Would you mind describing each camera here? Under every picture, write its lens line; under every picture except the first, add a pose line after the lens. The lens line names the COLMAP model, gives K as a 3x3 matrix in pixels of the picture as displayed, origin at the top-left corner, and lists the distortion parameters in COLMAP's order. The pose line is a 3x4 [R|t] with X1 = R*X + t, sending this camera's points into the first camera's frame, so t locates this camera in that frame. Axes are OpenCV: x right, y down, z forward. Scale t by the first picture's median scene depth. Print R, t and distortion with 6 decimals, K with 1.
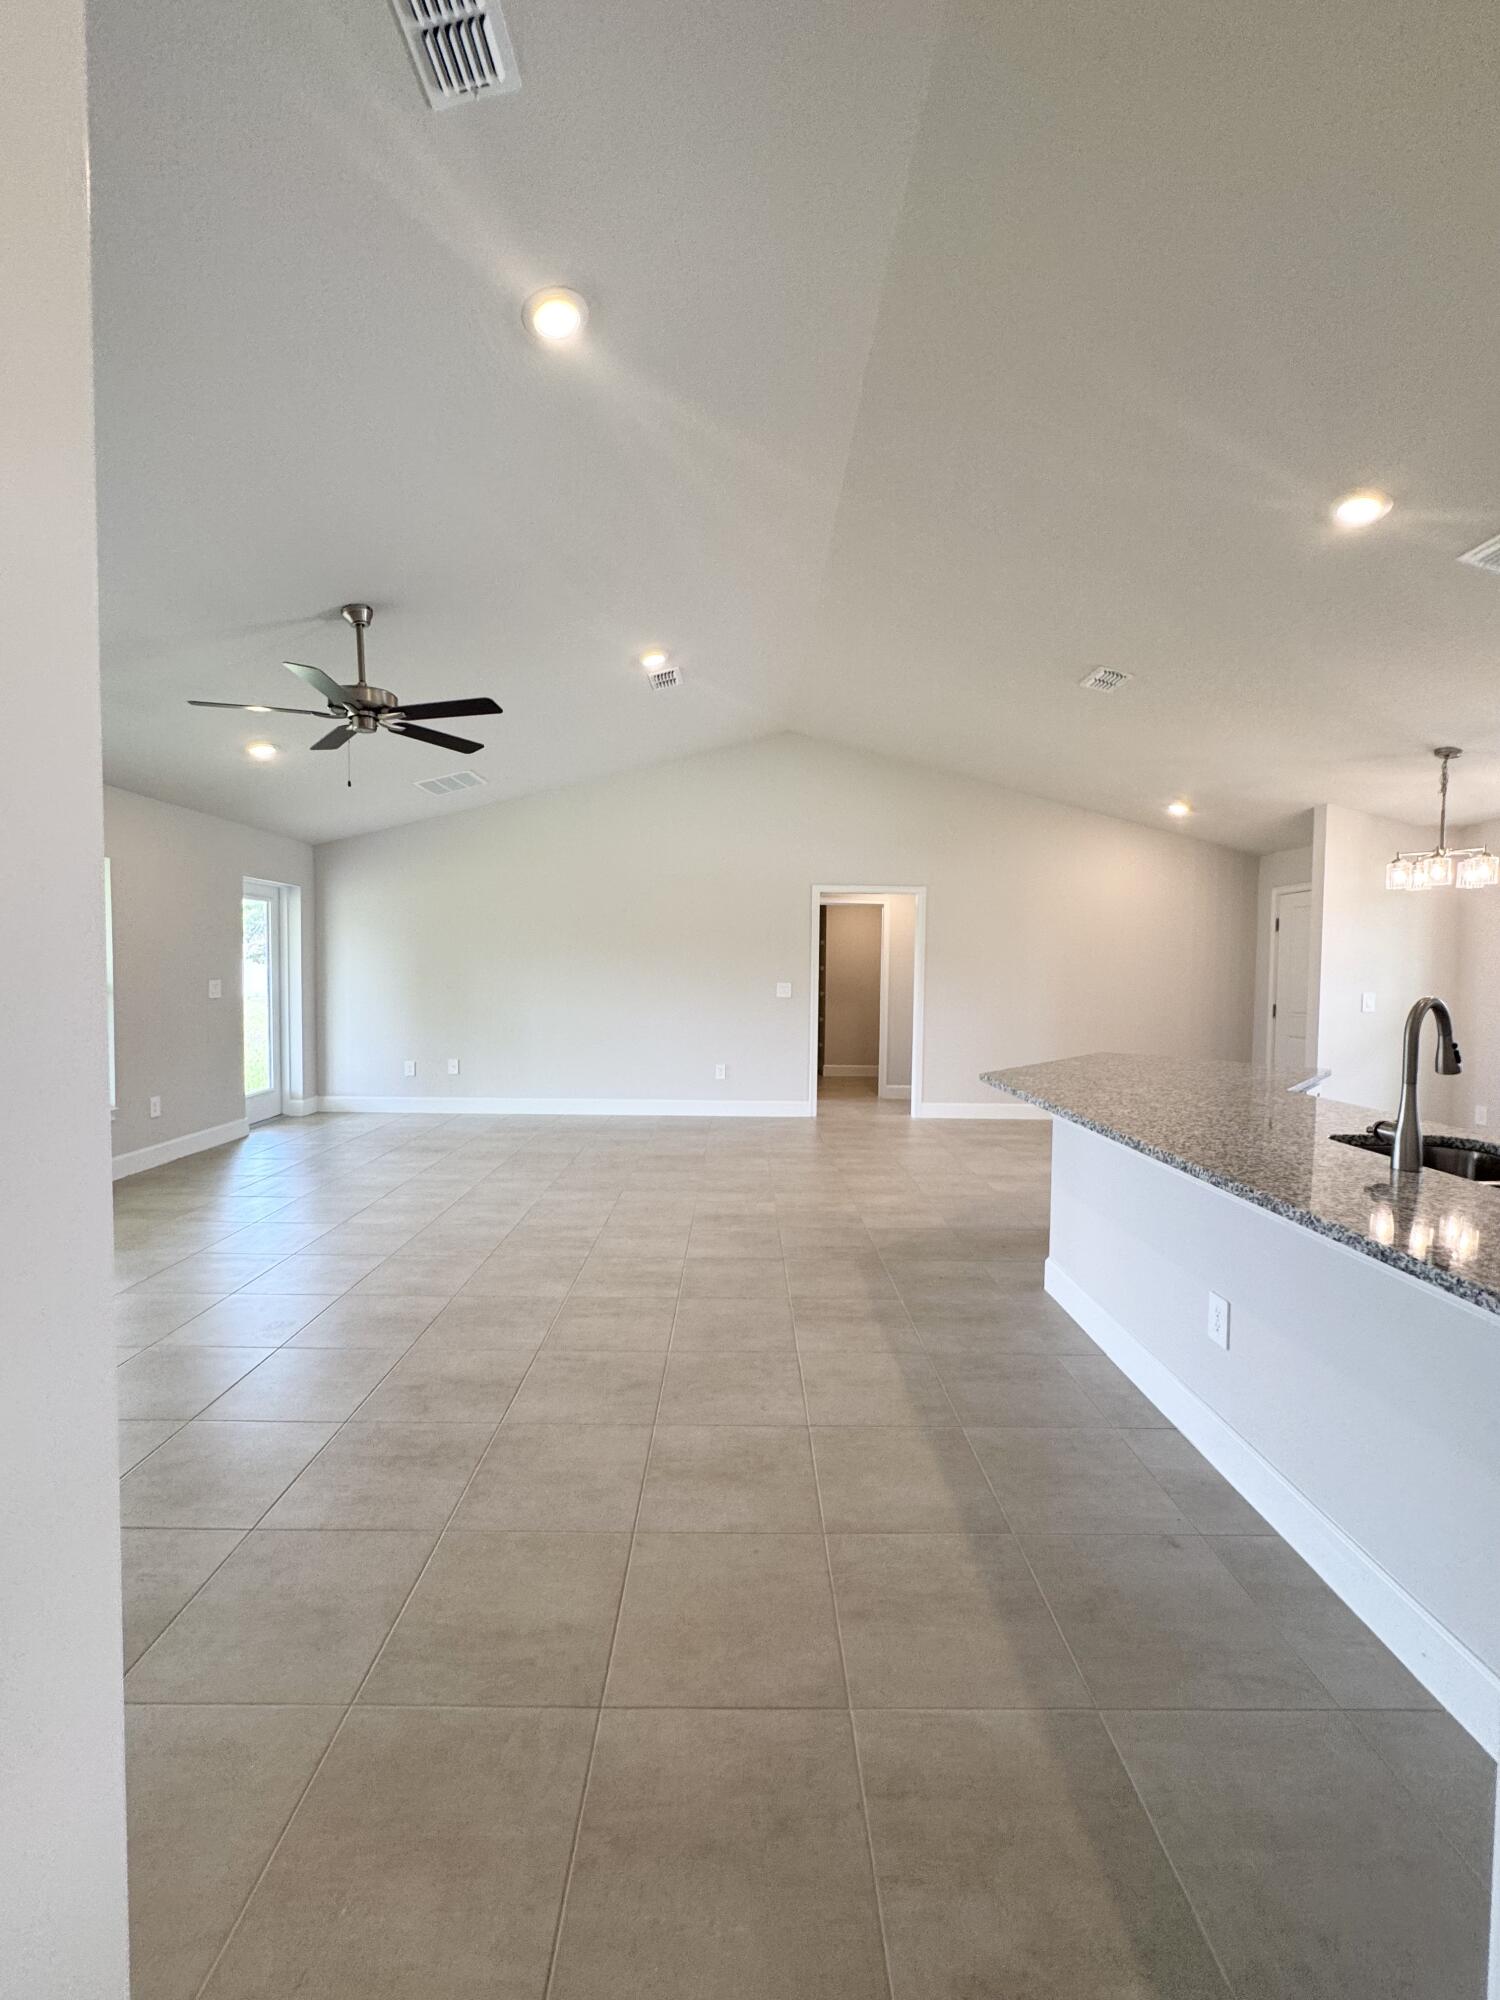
lens RADIAL K [[797.9, 0, 746.7], [0, 797.9, 999.0], [0, 0, 1]] dist [-0.003769, -0.000277]
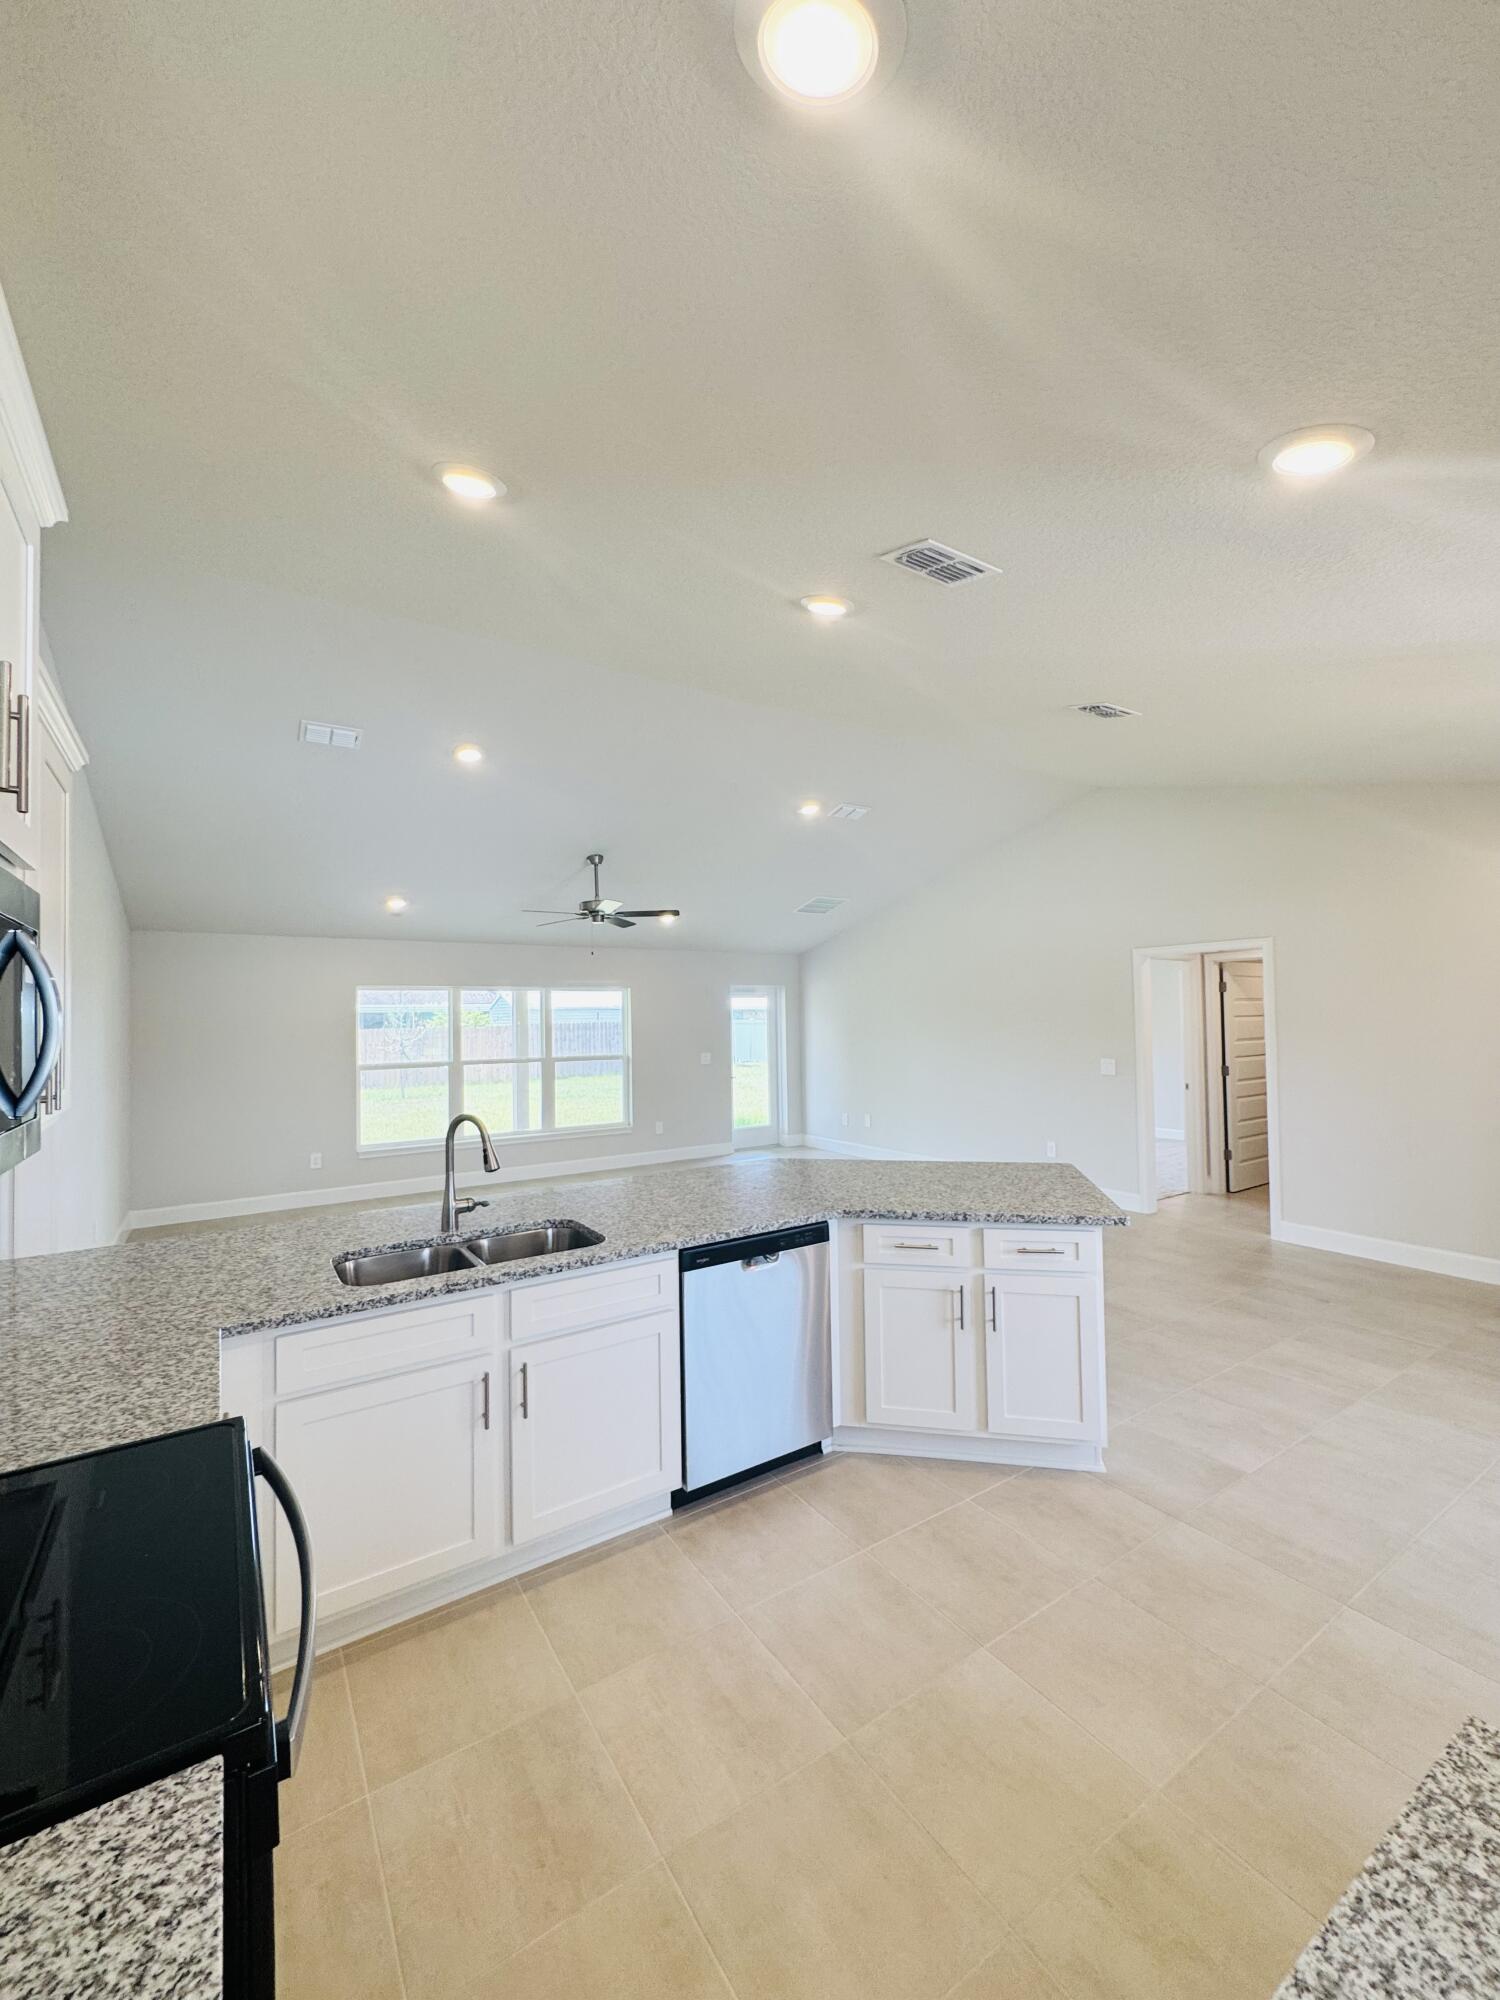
lens RADIAL K [[797.9, 0, 746.7], [0, 797.9, 999.0], [0, 0, 1]] dist [-0.003769, -0.000277]
pose [[0.535351, -0.041784, -0.843595, 0.961814], [-0.006585, 0.998539, -0.053638, -0.060690], [0.844604, 0.034271, 0.534294, 0.272218]]
